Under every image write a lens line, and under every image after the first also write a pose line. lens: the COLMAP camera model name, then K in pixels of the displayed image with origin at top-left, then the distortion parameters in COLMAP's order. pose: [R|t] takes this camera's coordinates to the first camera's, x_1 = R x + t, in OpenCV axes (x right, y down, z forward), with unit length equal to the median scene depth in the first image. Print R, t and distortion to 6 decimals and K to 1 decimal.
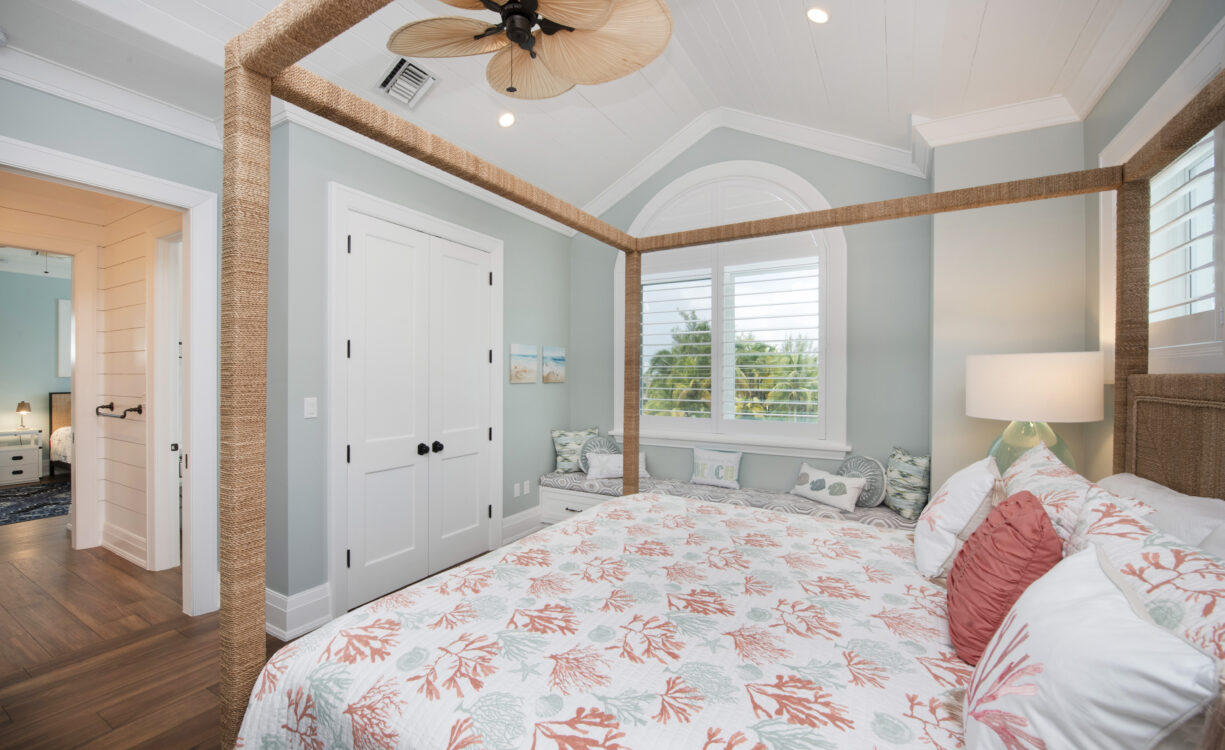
lens RADIAL K [[505.4, 0, 605.4], [0, 505.4, 378.2], [0, 0, 1]] dist [-0.002580, -0.000544]
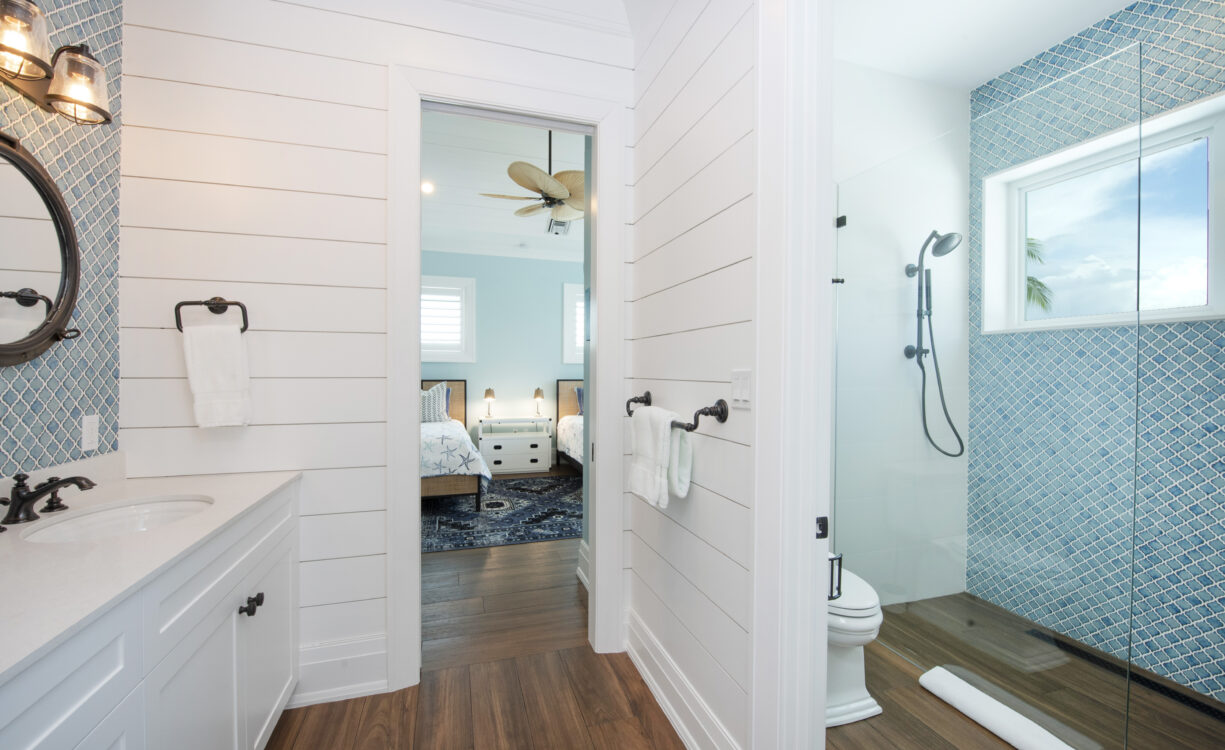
lens RADIAL K [[505.4, 0, 605.4], [0, 505.4, 378.2], [0, 0, 1]] dist [-0.002580, -0.000544]
pose [[0.743983, 0.010090, -0.668122, -0.460512], [-0.006108, 0.999947, 0.008300, 0.020895], [0.668171, -0.002094, 0.744005, 0.405406]]
